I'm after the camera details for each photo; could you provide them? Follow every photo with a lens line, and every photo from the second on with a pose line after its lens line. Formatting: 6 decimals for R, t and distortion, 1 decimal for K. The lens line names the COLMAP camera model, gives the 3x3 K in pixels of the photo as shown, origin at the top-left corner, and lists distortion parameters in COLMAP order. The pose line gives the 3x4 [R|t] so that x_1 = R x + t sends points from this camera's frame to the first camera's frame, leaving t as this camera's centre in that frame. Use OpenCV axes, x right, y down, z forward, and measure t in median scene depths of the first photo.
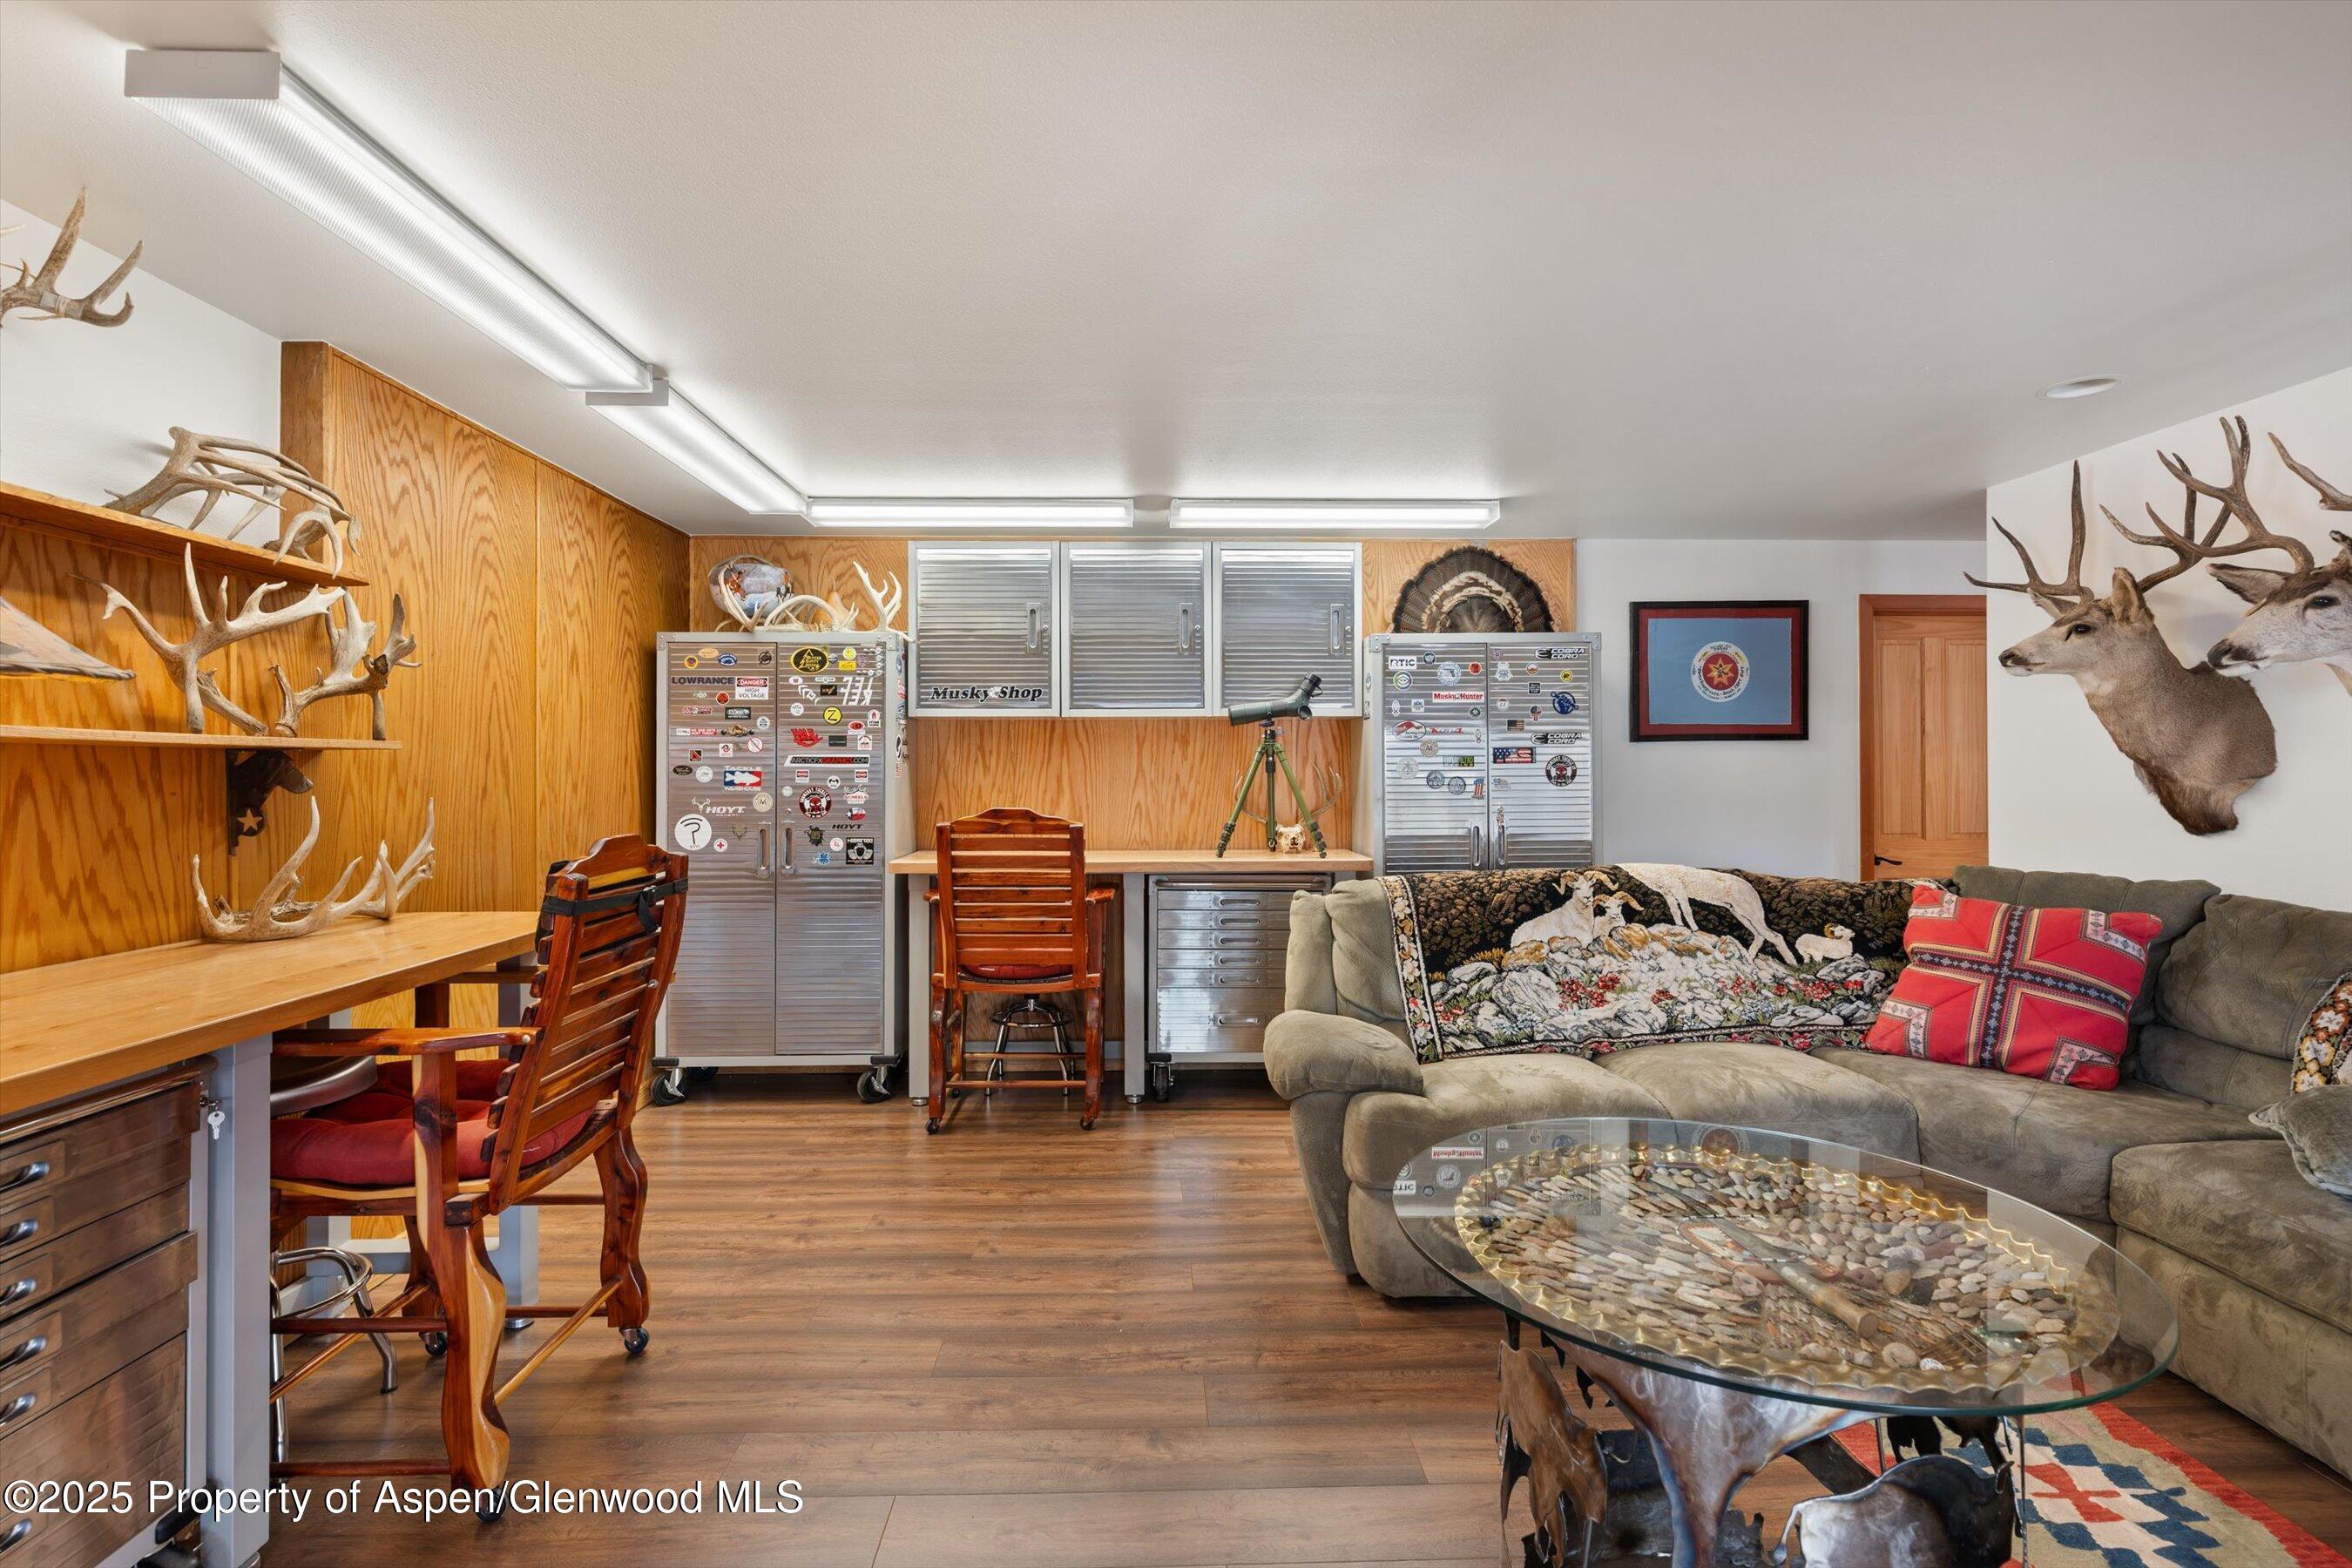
lens RADIAL K [[1140.4, 0, 1176.1], [0, 1140.4, 774.1], [0, 0, 1]] dist [-0.000187, 0.000239]
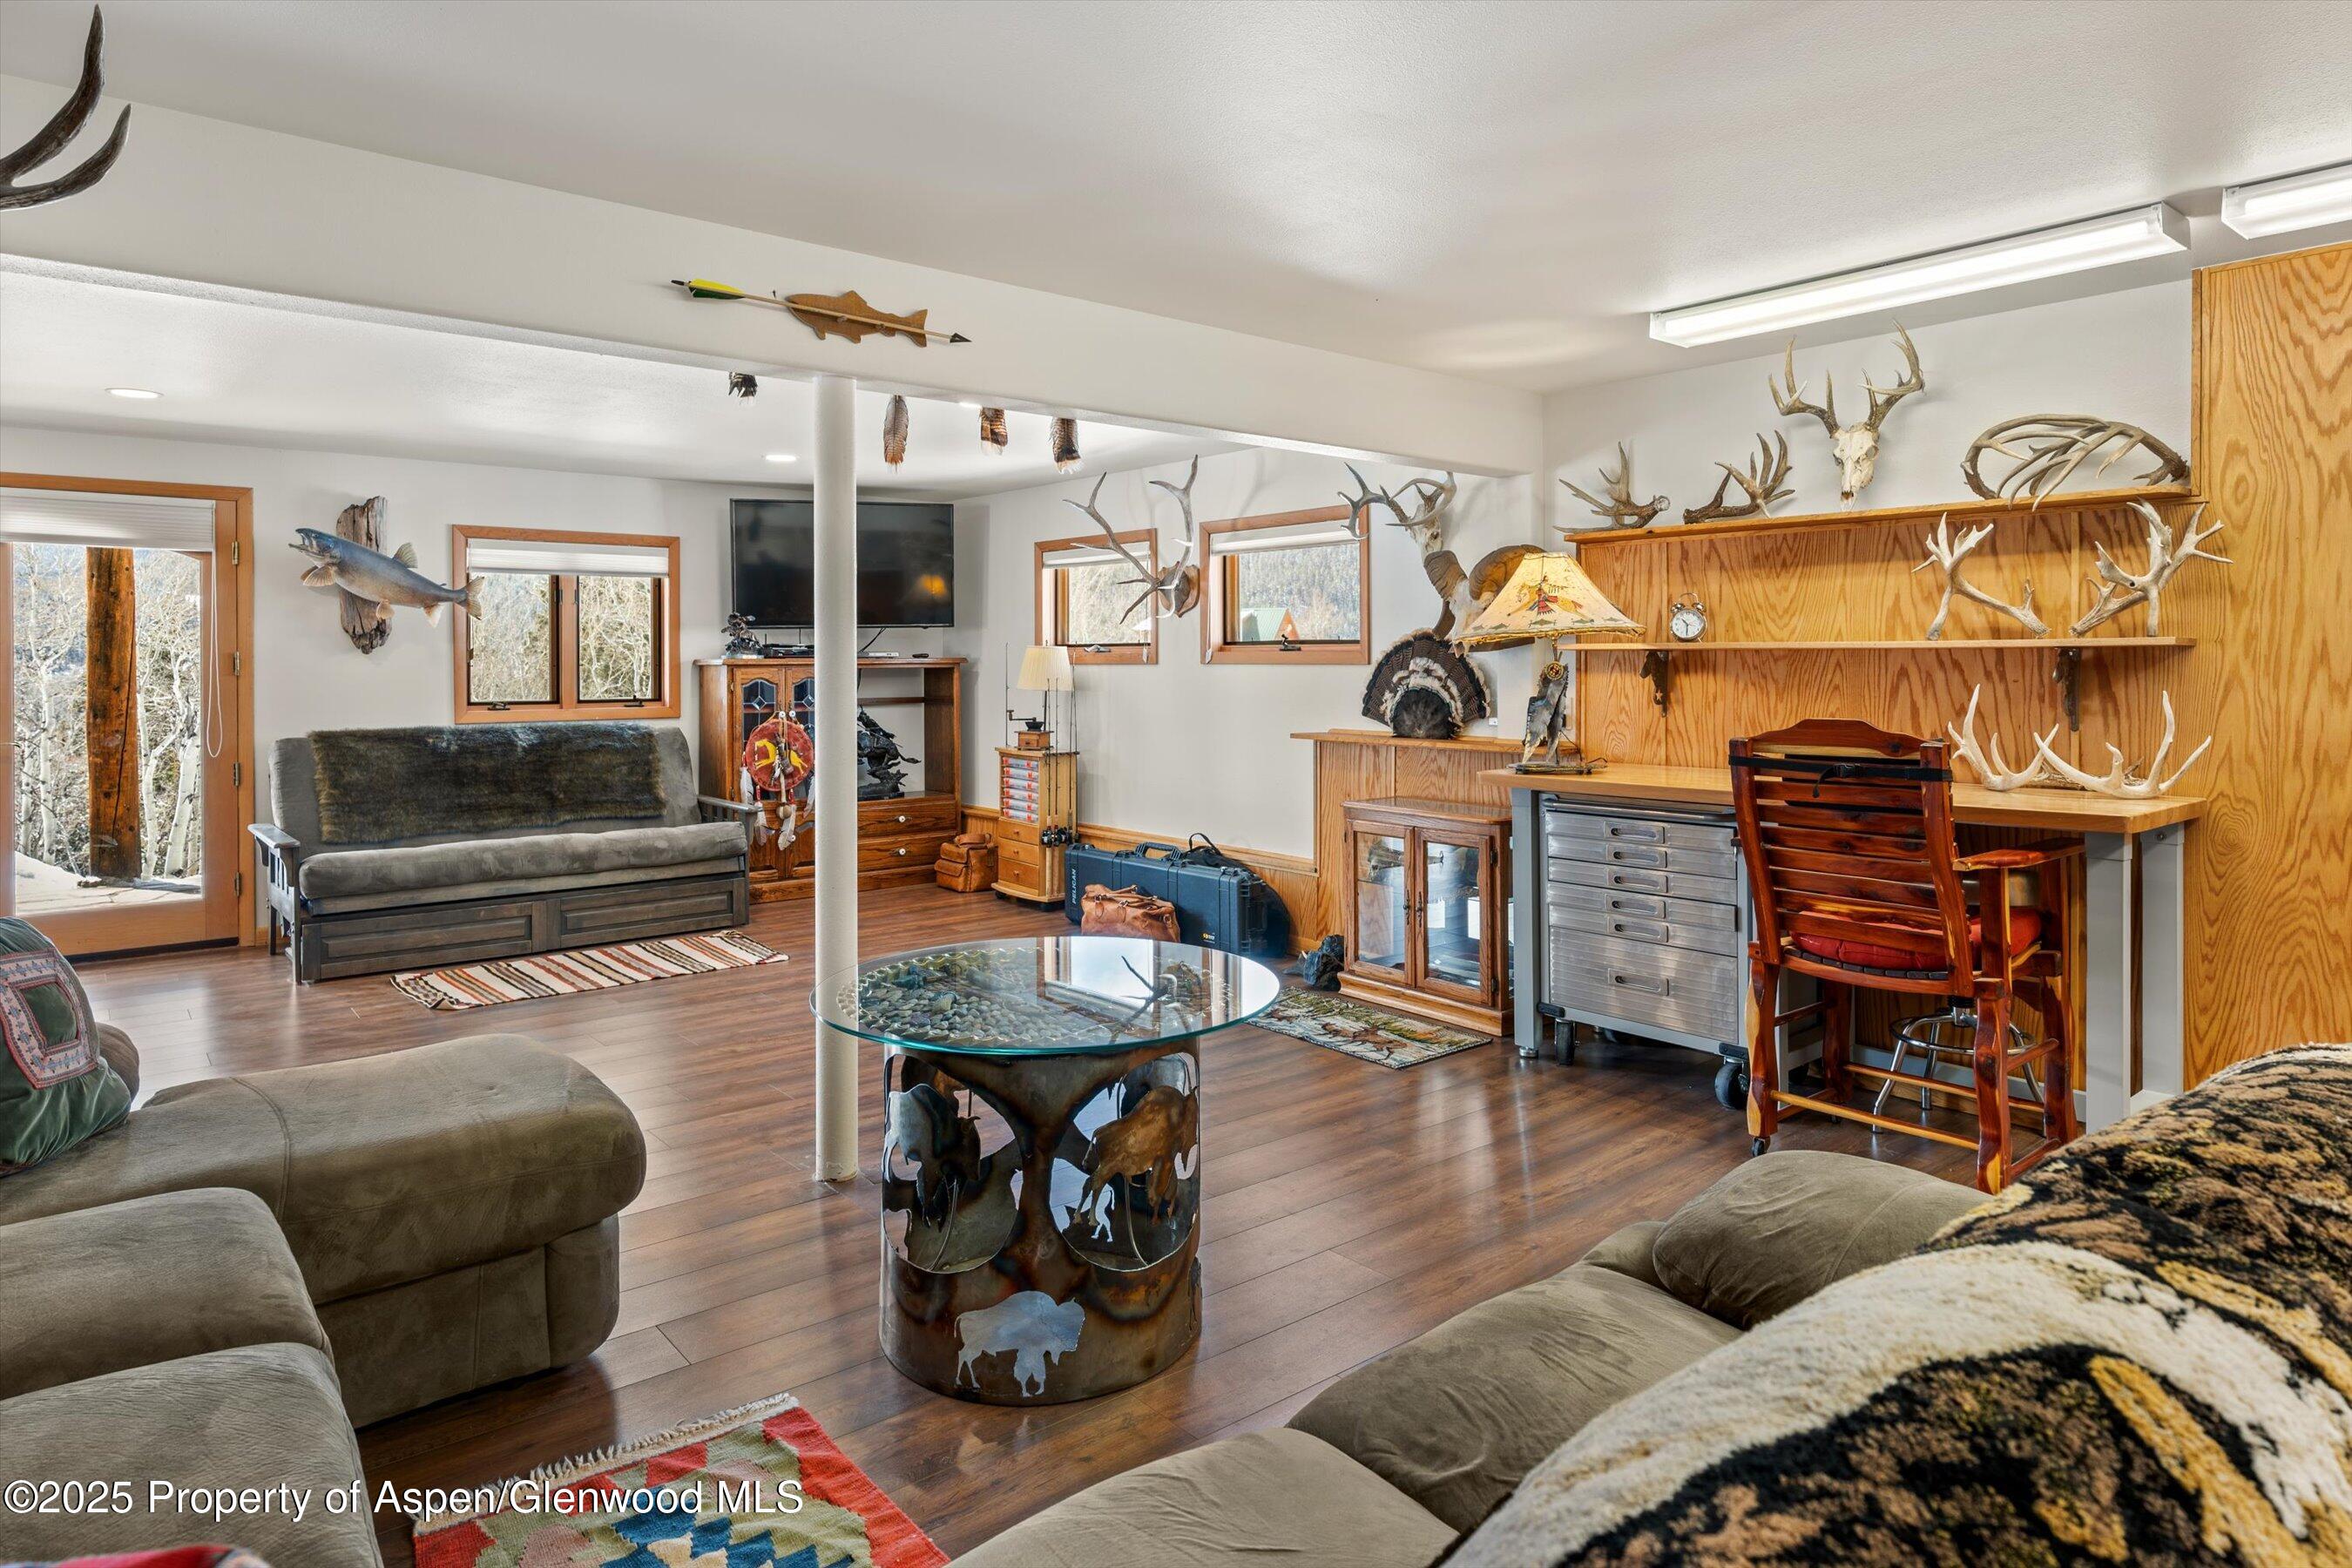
lens RADIAL K [[1358.5, 0, 1174.4], [0, 1358.5, 657.6], [0, 0, 1]] dist [-0.001331, -0.000265]
pose [[-0.791507, 0.001161, -0.611159, 0.627239], [0.001704, 0.999999, -0.000307, -0.008777], [0.611158, -0.001285, -0.791508, 1.100350]]
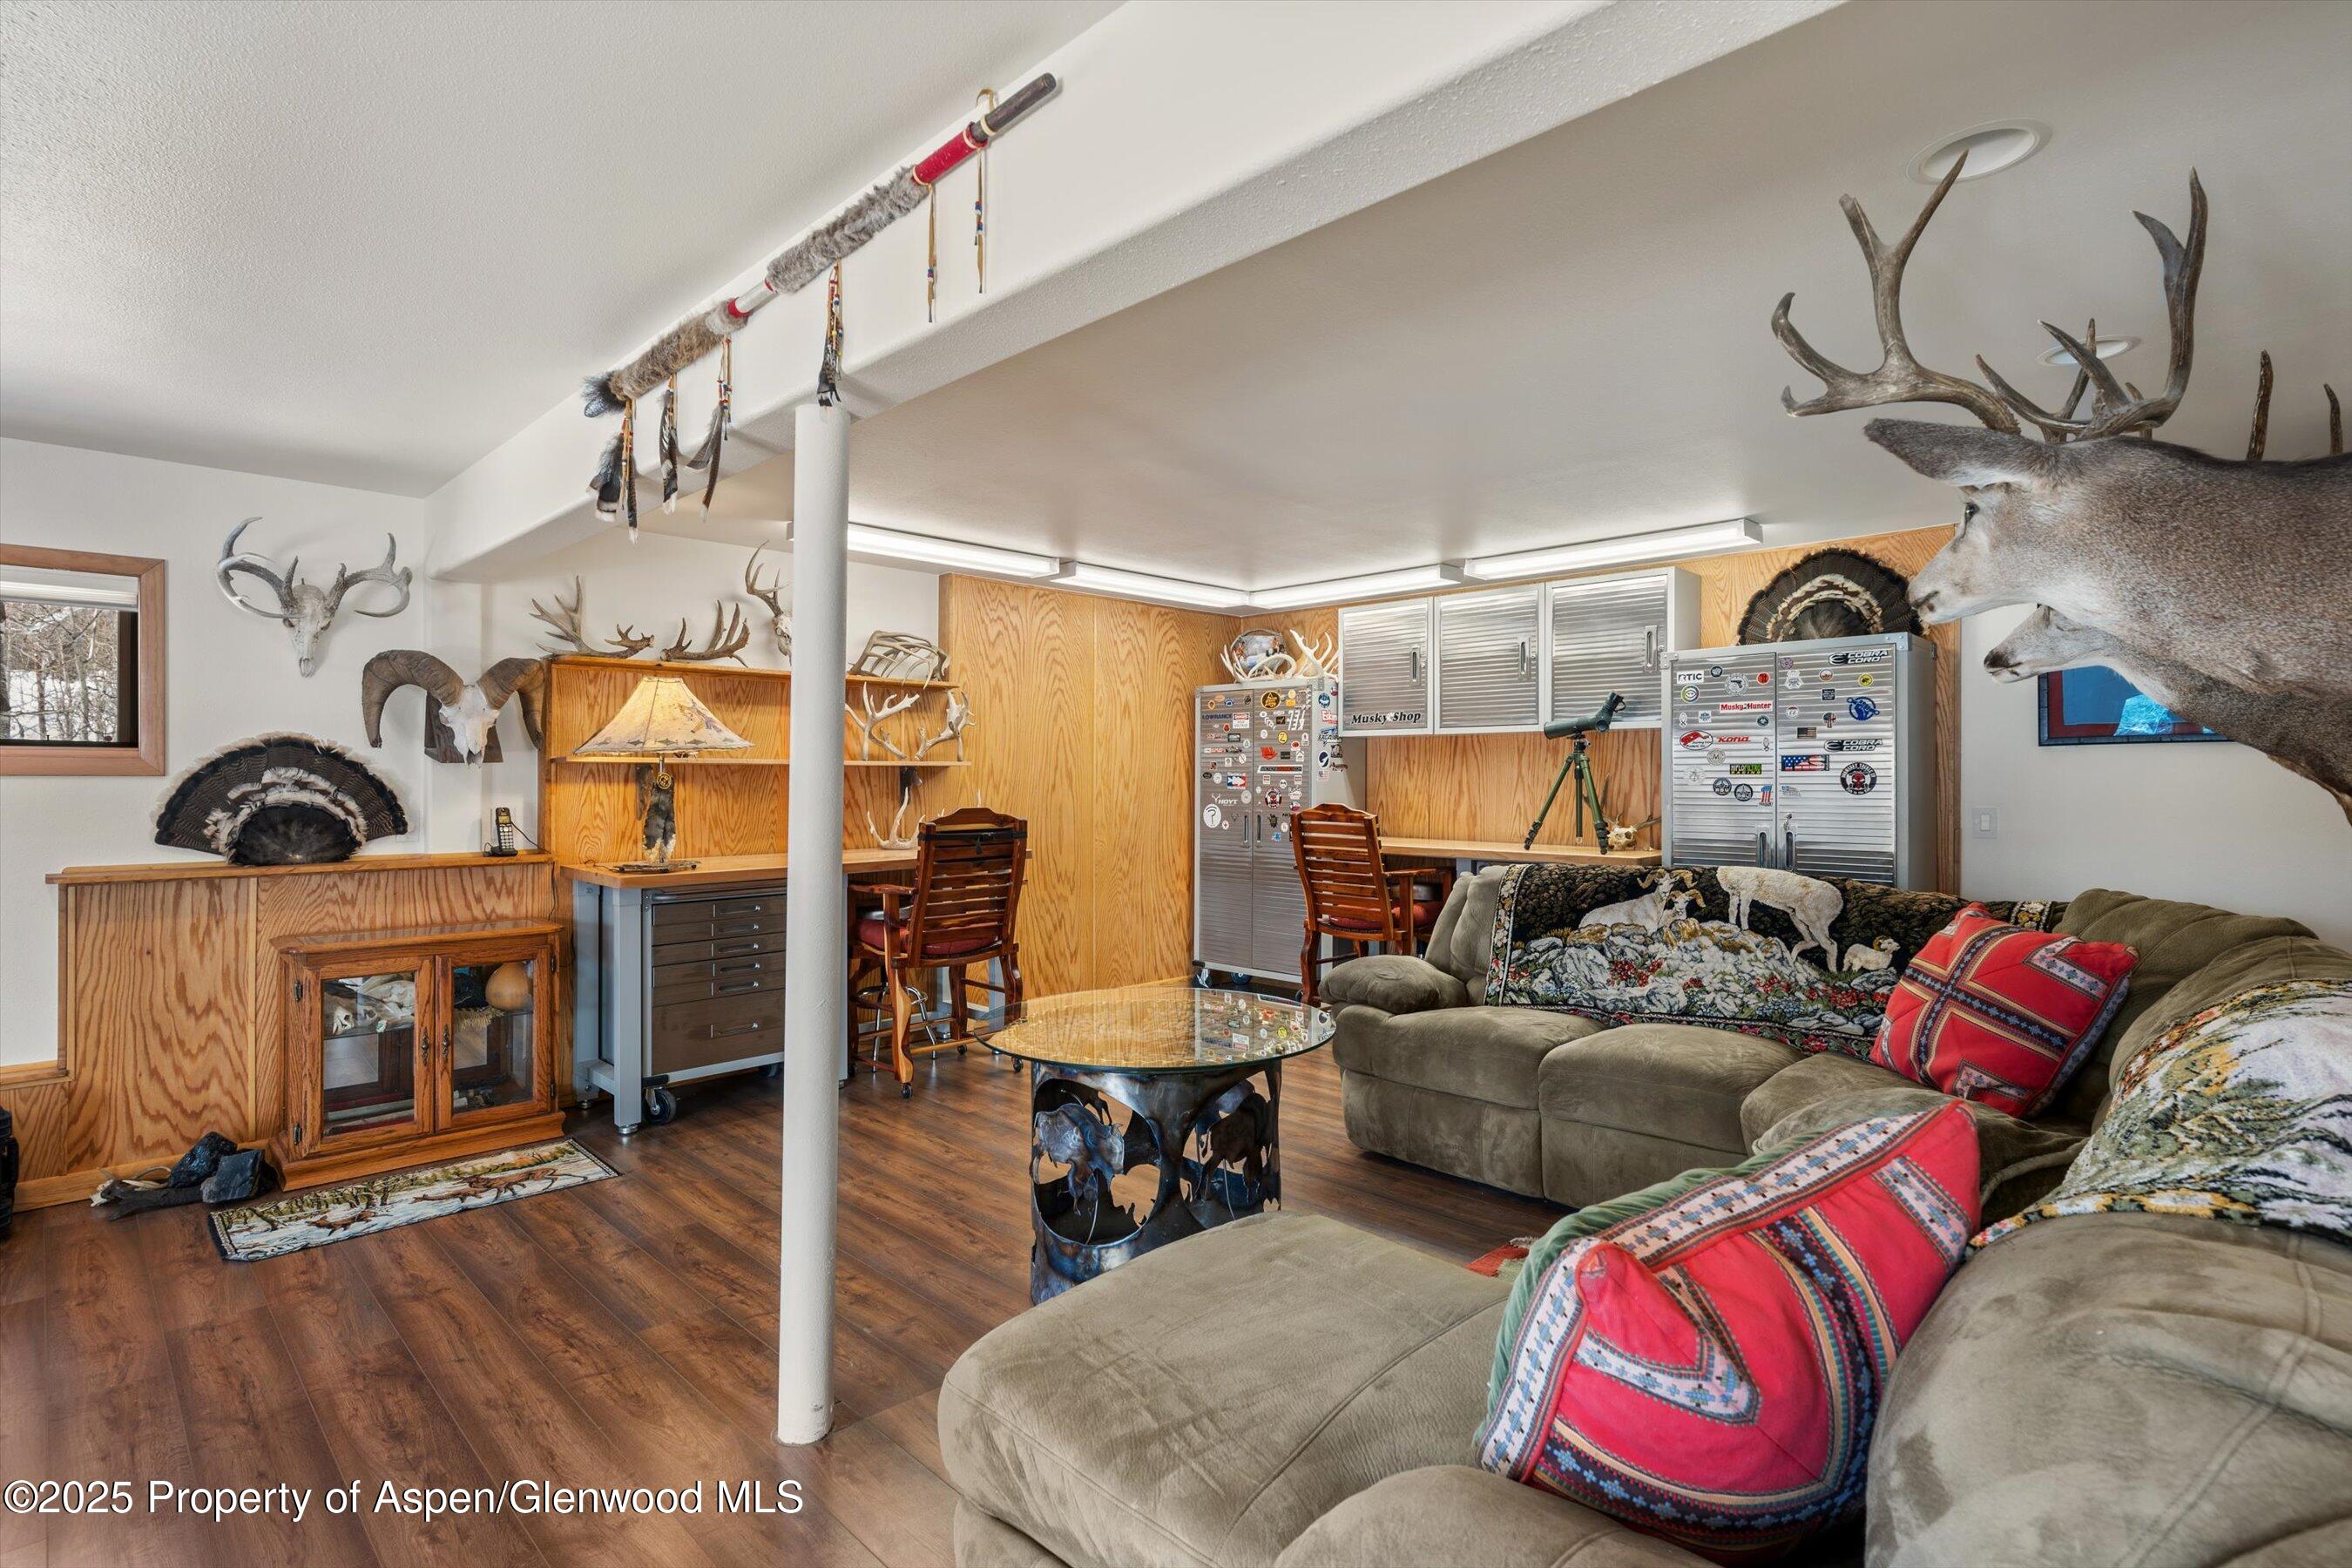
lens RADIAL K [[1140.4, 0, 1176.1], [0, 1140.4, 774.1], [0, 0, 1]] dist [-0.000187, 0.000239]
pose [[0.688429, 0.002221, -0.725300, 0.829828], [-0.003835, 0.999992, -0.000578, -0.005119], [0.725293, 0.003180, 0.688433, -0.114382]]
